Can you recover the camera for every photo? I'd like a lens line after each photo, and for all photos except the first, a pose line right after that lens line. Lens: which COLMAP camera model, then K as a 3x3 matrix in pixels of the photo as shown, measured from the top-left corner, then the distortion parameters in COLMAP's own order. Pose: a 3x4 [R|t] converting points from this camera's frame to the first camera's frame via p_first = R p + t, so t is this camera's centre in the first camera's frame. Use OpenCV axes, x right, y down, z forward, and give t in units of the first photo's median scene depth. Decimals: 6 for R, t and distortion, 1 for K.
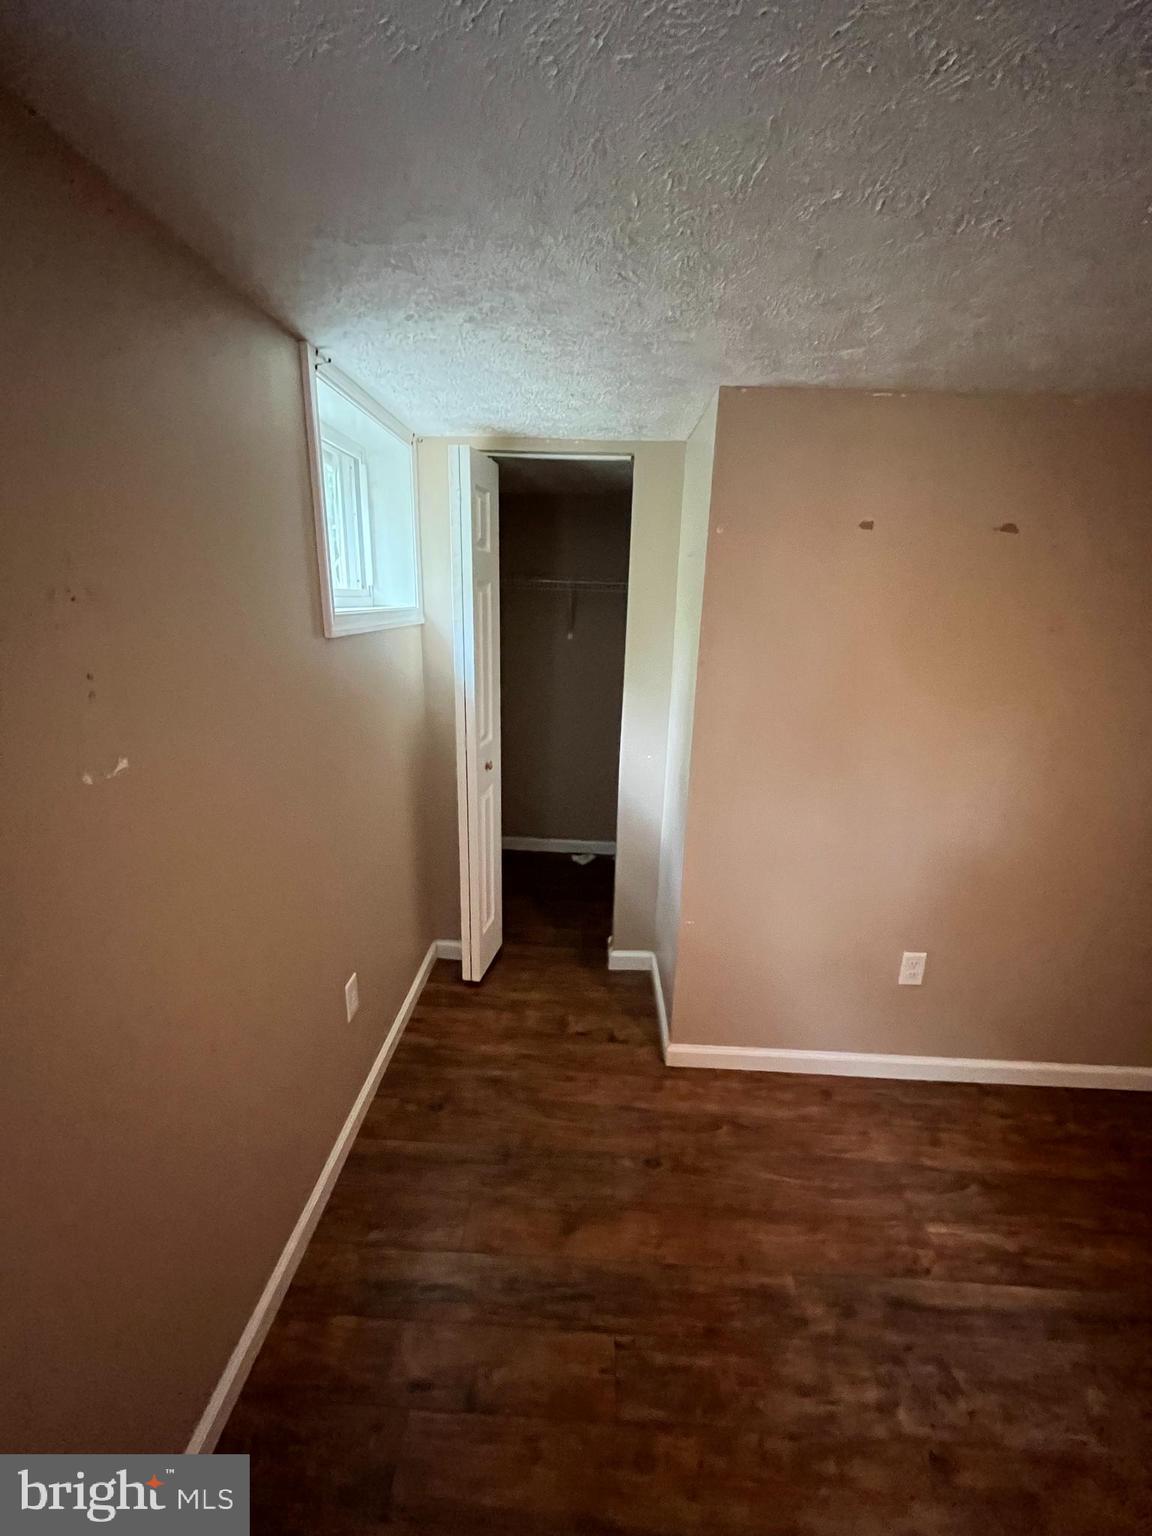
lens RADIAL K [[625.5, 0, 577.8], [0, 625.5, 761.2], [0, 0, 1]] dist [0.001010, 0.000081]
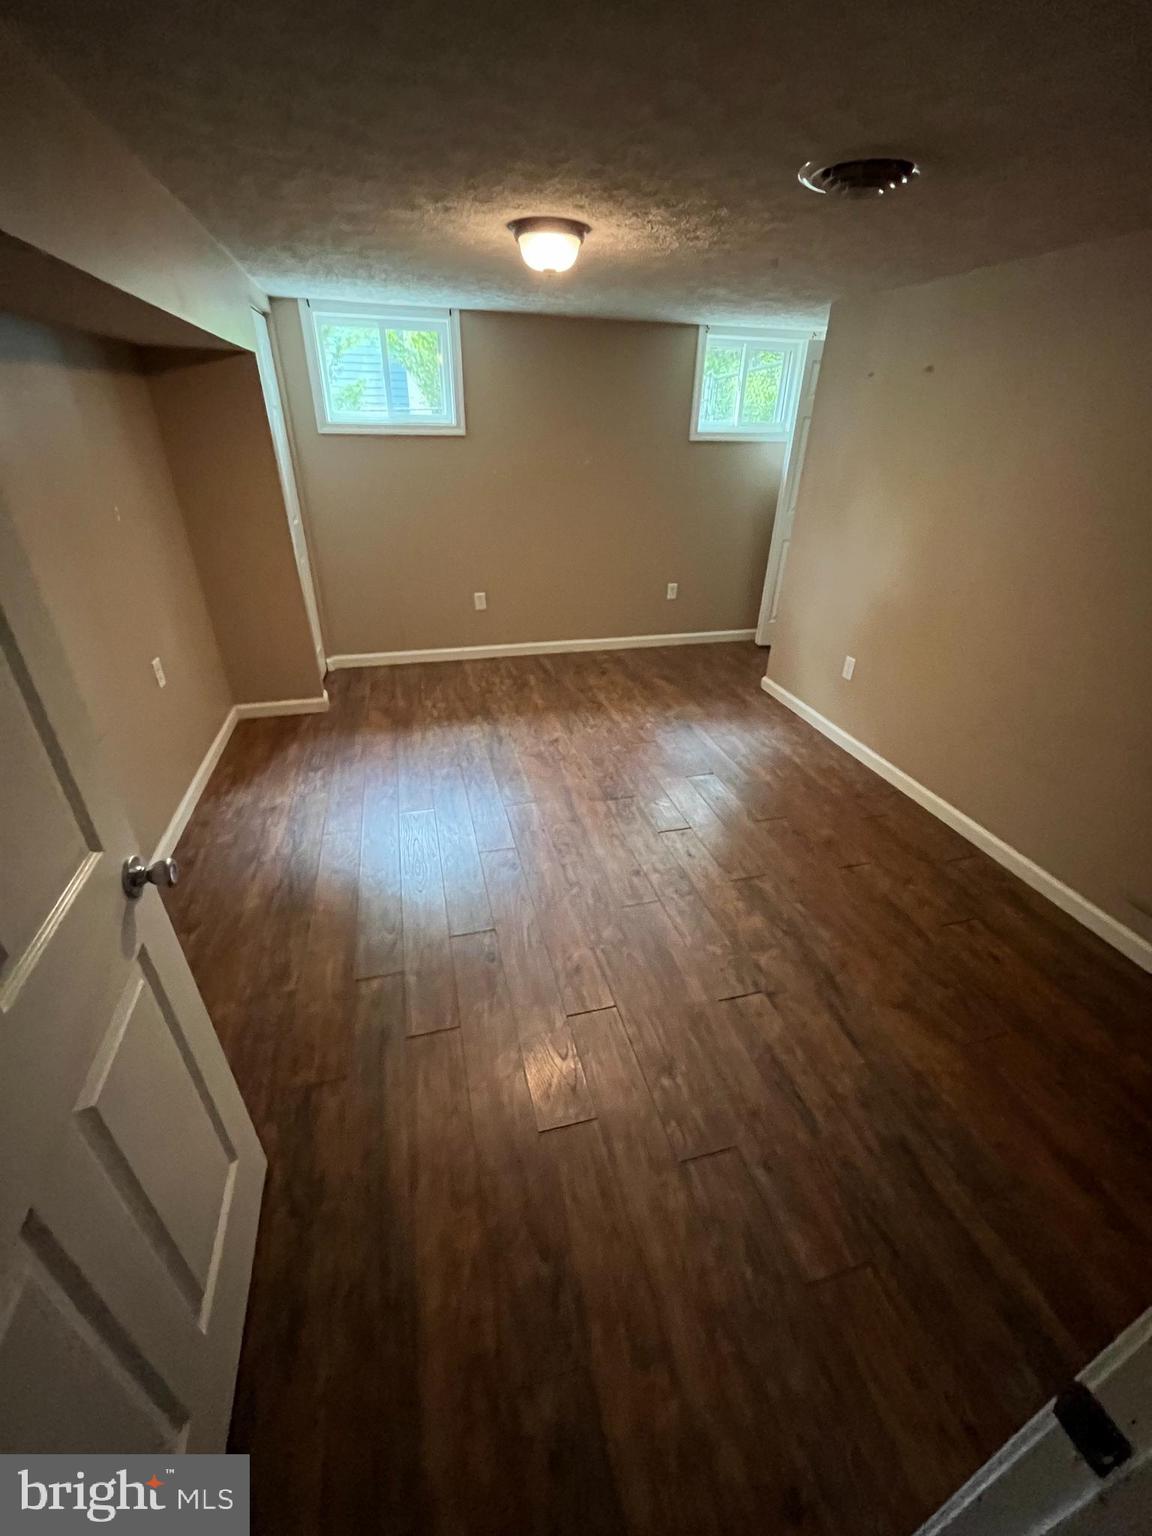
lens RADIAL K [[625.5, 0, 575.7], [0, 625.5, 771.7], [0, 0, 1]] dist [0.001010, 0.000081]
pose [[0.288974, 0.452974, -0.843391, 1.871450], [-0.262164, 0.884743, 0.385357, 0.127343], [0.920741, 0.109749, 0.374421, -0.254023]]
